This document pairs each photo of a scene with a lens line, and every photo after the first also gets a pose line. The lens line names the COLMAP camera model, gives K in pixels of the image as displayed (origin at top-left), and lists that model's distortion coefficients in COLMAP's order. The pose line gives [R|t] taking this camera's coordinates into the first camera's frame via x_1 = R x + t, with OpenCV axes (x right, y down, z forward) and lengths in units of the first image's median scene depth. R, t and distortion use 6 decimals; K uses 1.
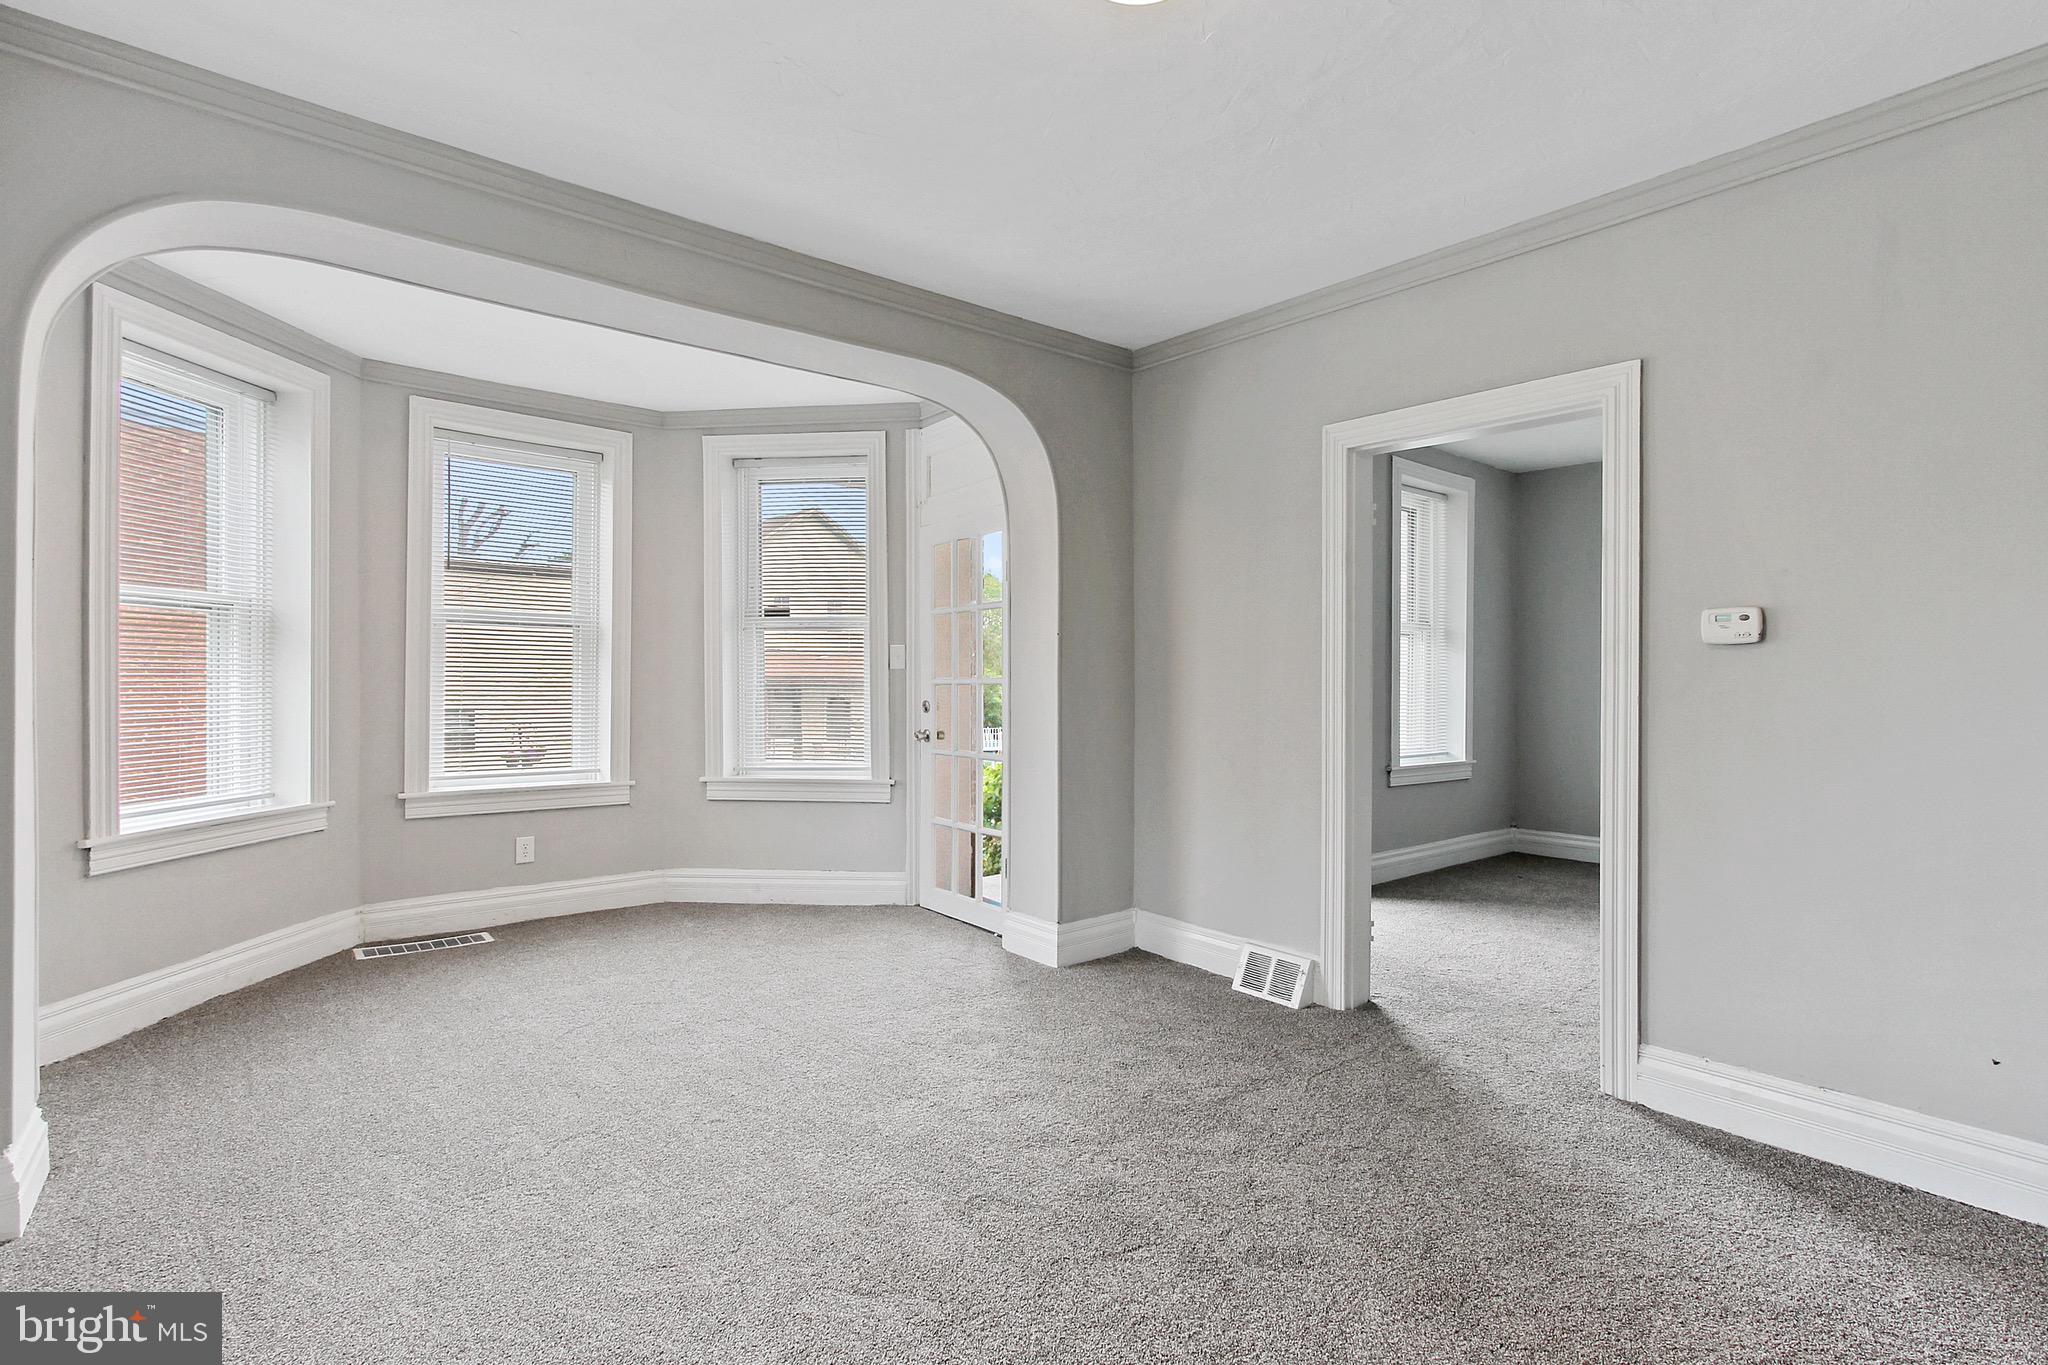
lens RADIAL K [[952.6, 0, 1017.5], [0, 952.6, 680.1], [0, 0, 1]] dist [-0.001071, 0.004220]
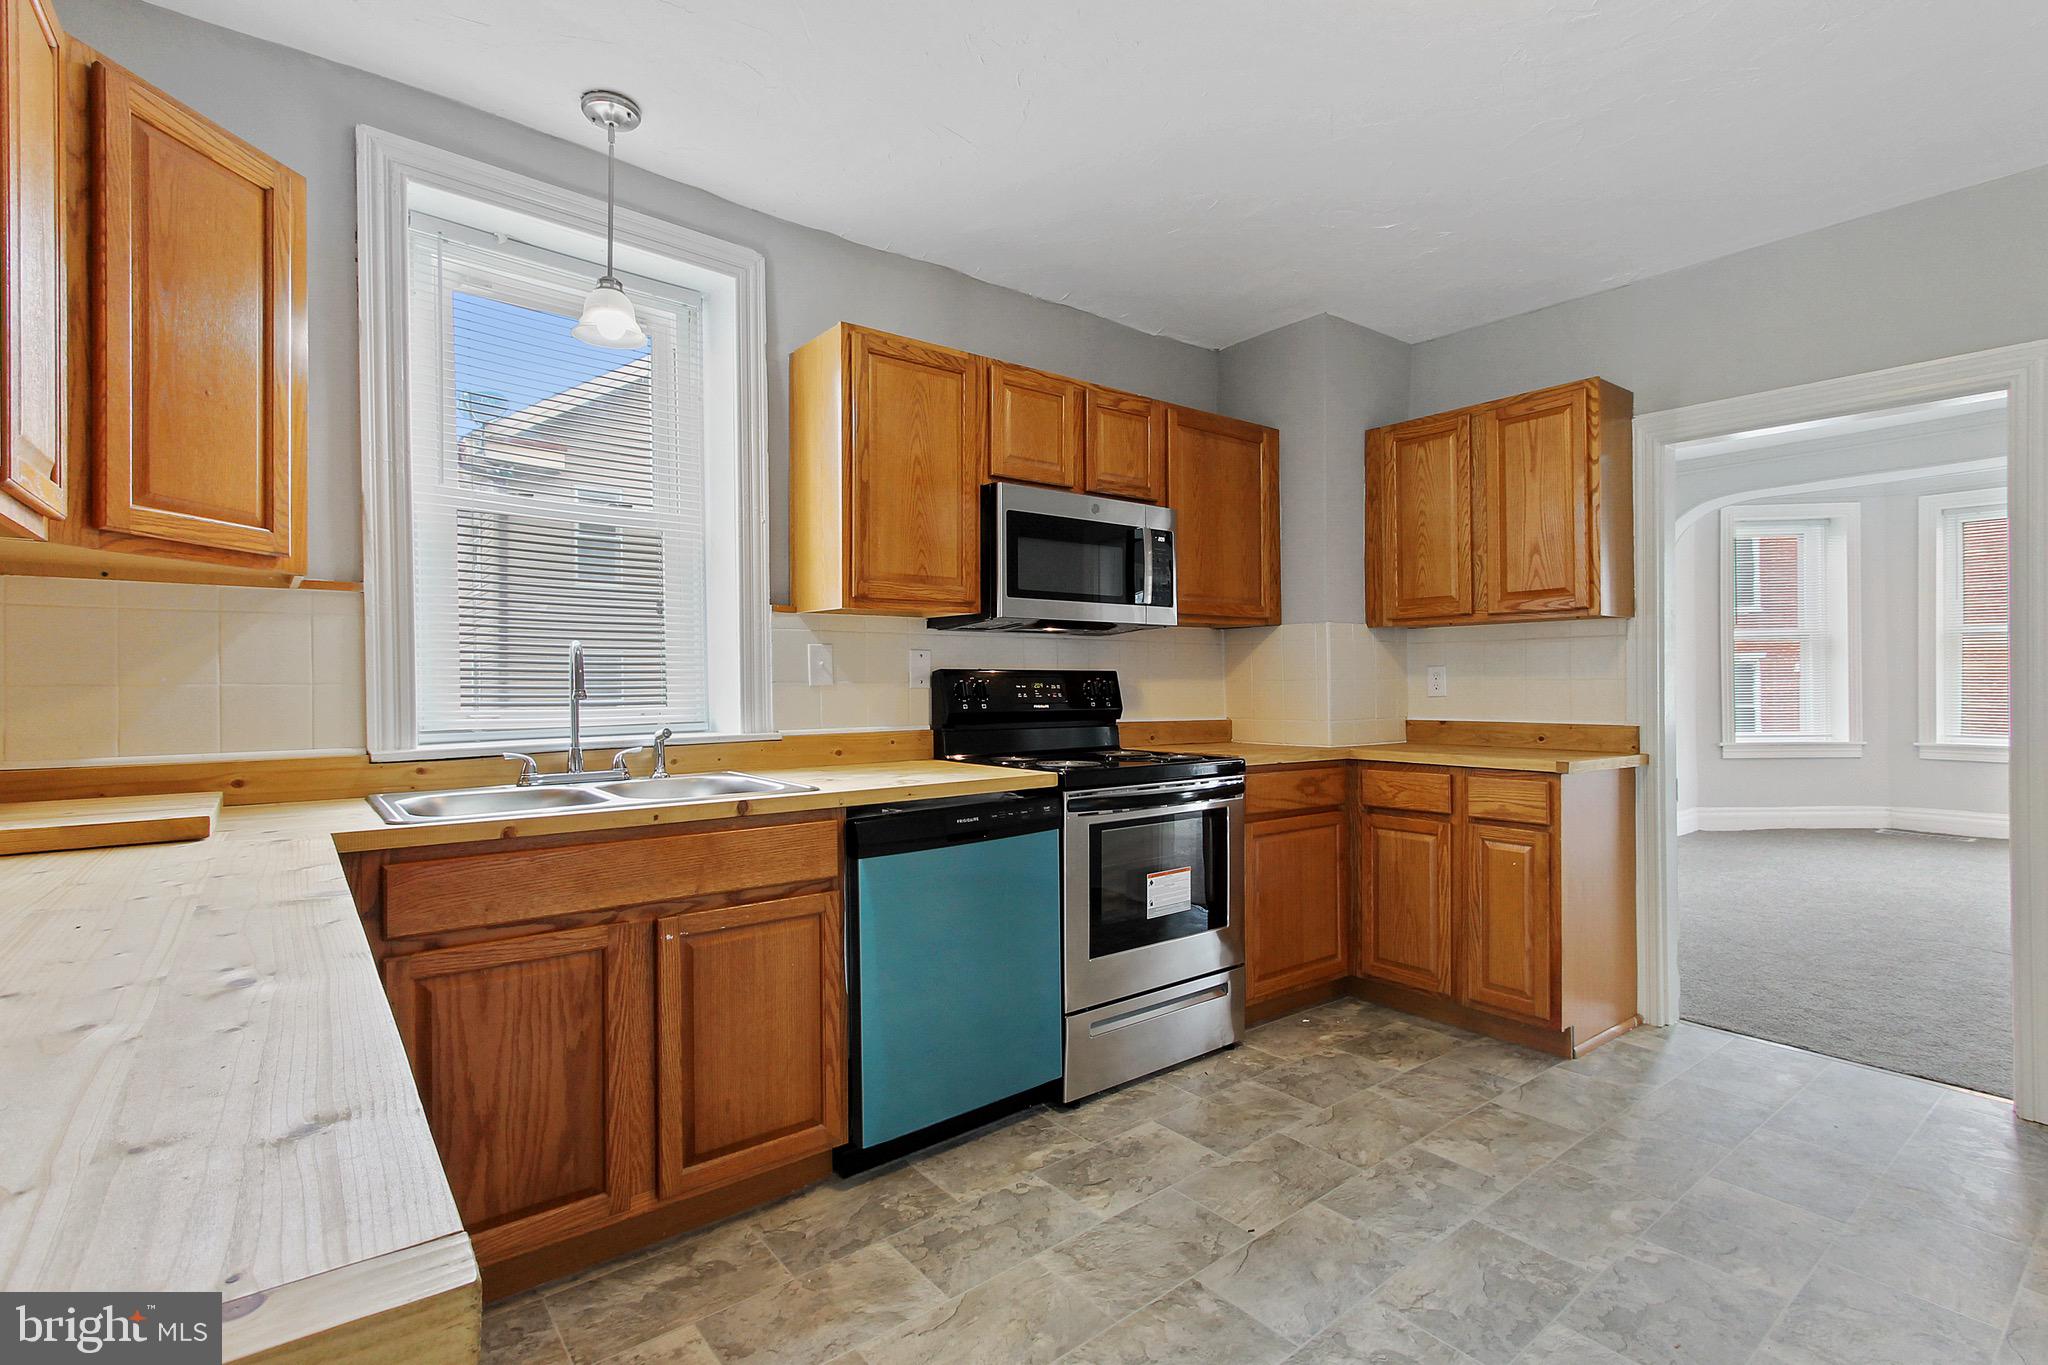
lens RADIAL K [[952.6, 0, 1021.8], [0, 952.6, 672.8], [0, 0, 1]] dist [-0.001071, 0.004220]
pose [[-0.041476, -0.014692, -0.999032, 1.187106], [-0.000113, 0.999892, -0.014699, 0.028631], [0.999140, -0.000497, -0.041473, -0.521140]]
